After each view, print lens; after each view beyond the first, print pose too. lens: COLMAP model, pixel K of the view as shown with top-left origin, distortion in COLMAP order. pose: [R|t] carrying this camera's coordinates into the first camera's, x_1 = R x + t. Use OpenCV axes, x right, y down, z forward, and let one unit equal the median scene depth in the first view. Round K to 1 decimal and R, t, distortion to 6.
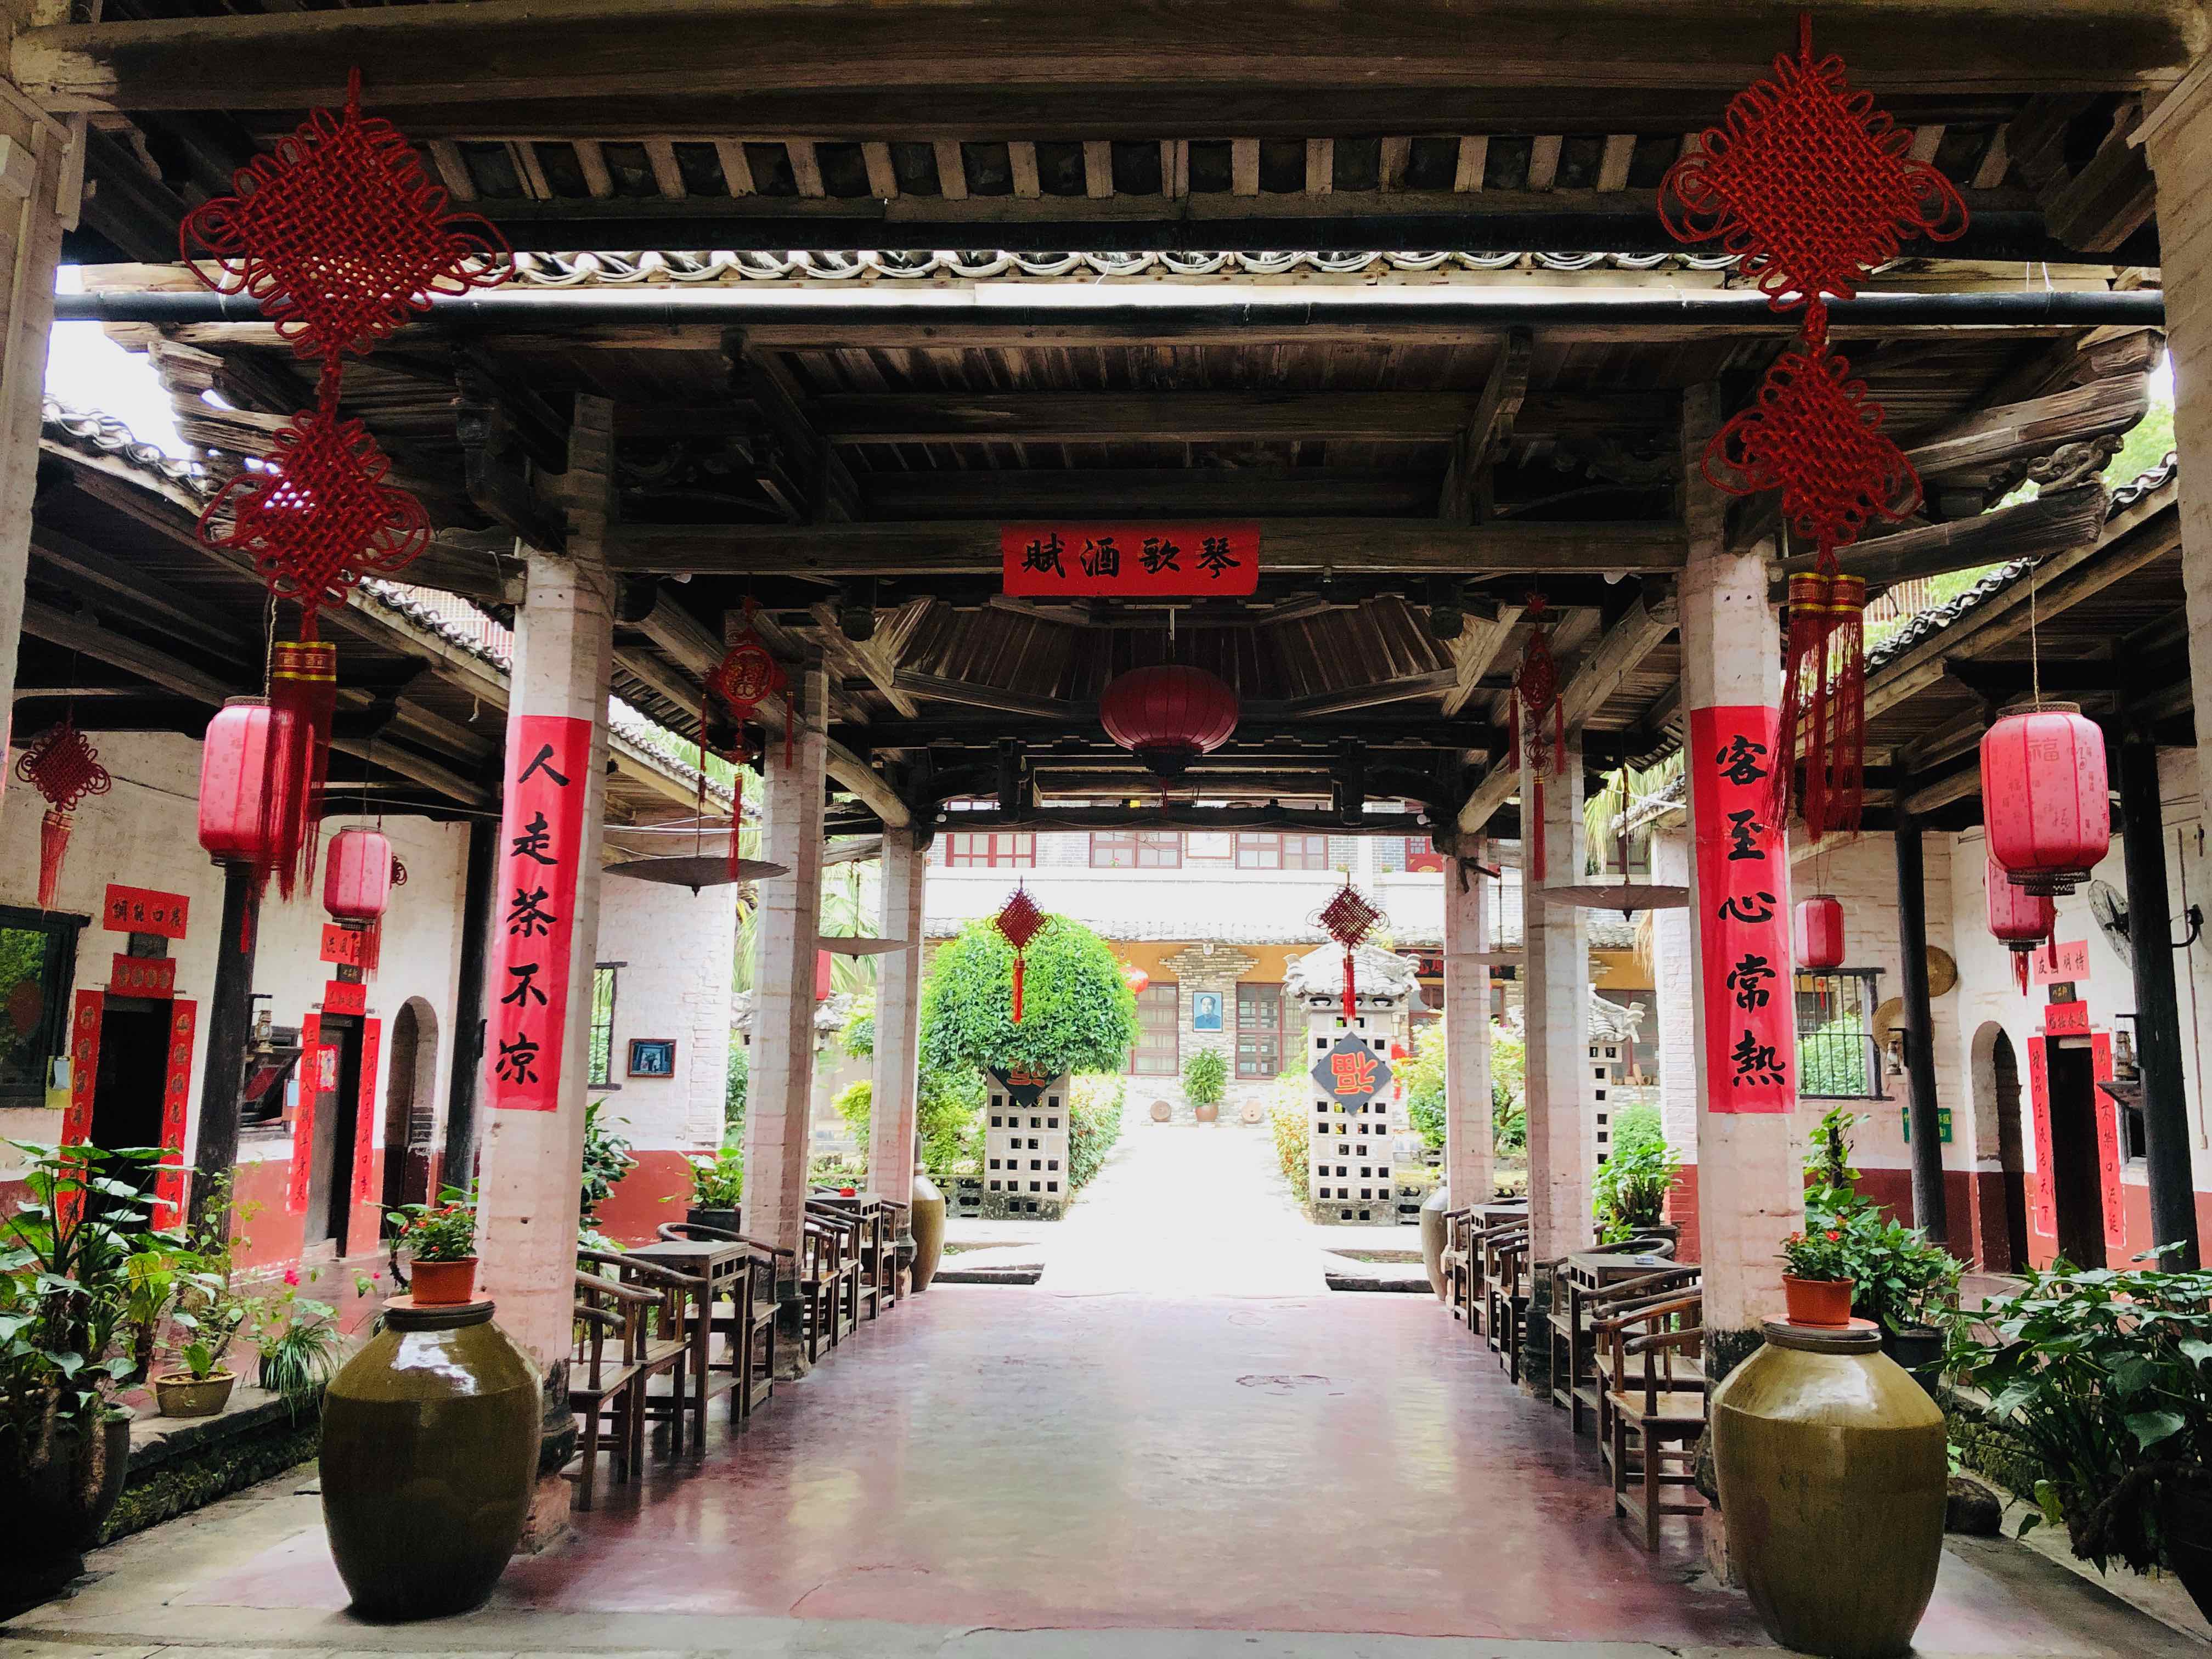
lens RADIAL K [[1782.3, 0, 1106.0], [0, 1782.3, 829.5], [0, 0, 1]] dist [0.001140, -0.000110]
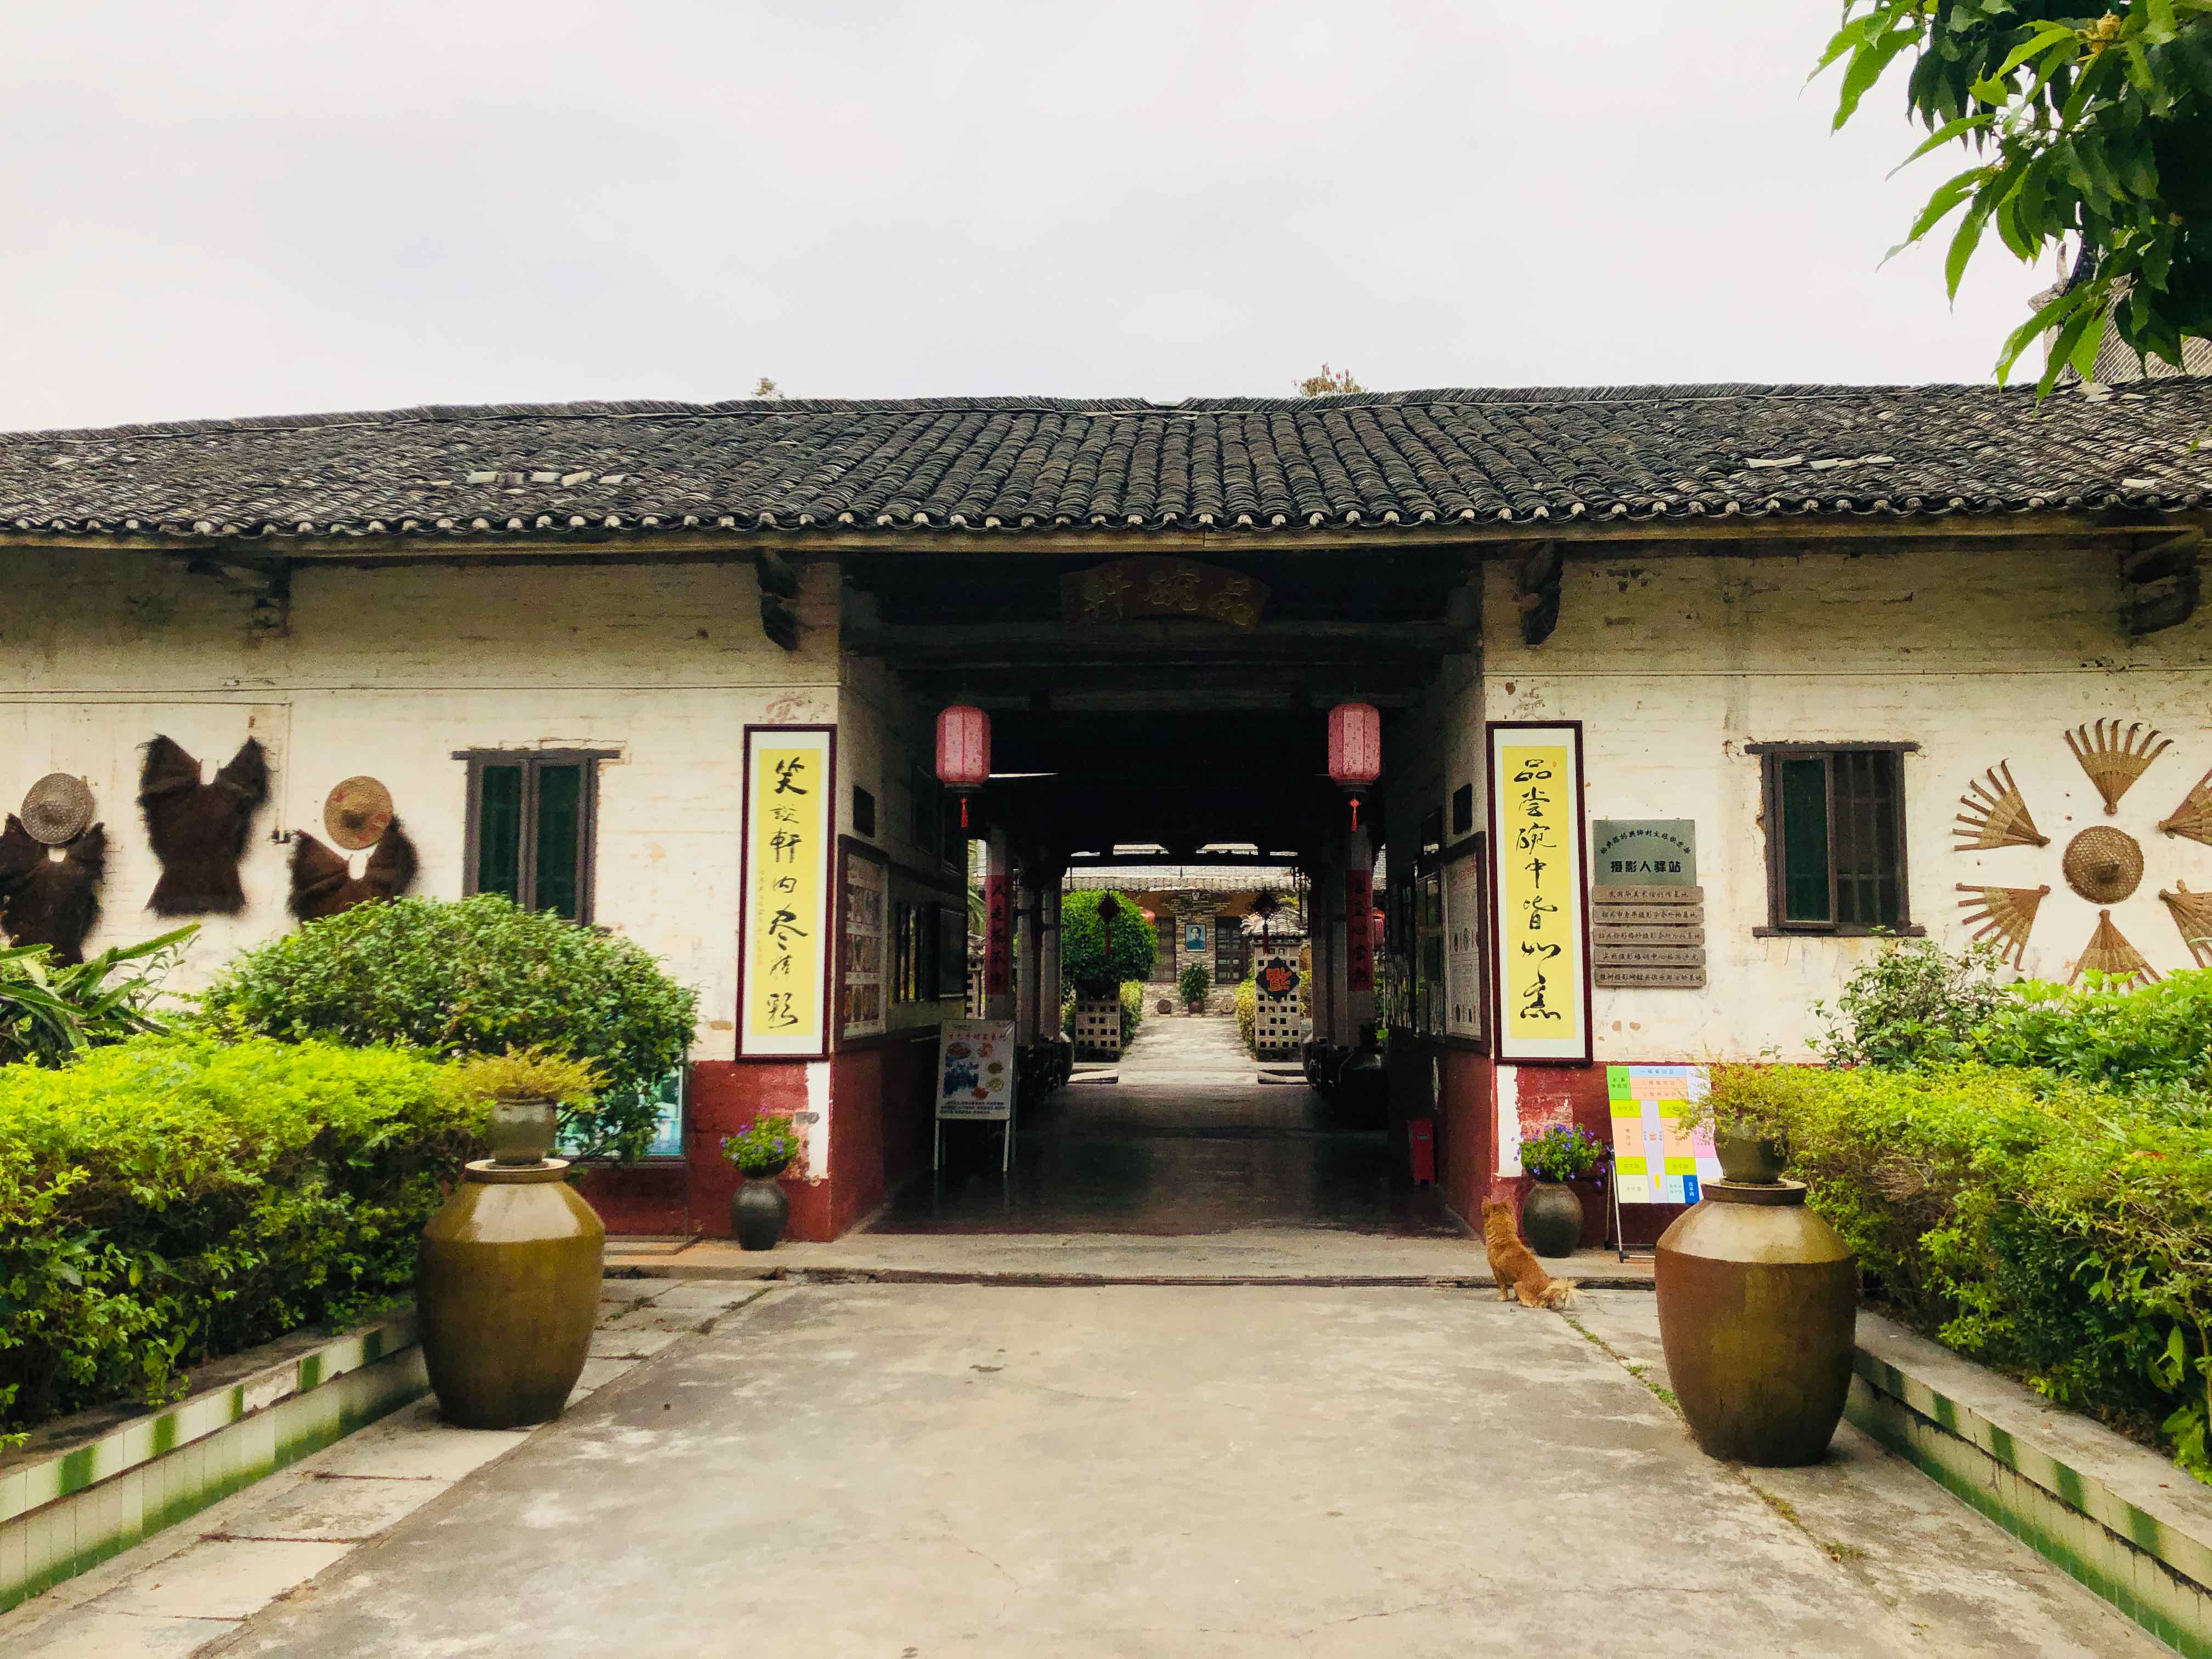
lens RADIAL K [[1782.3, 0, 1106.0], [0, 1782.3, 829.5], [0, 0, 1]] dist [0.001140, -0.000110]
pose [[0.999878, -0.012229, 0.009766, -0.052310], [0.011713, 0.998616, 0.051282, -0.109281], [-0.010379, -0.051161, 0.998636, -0.793397]]
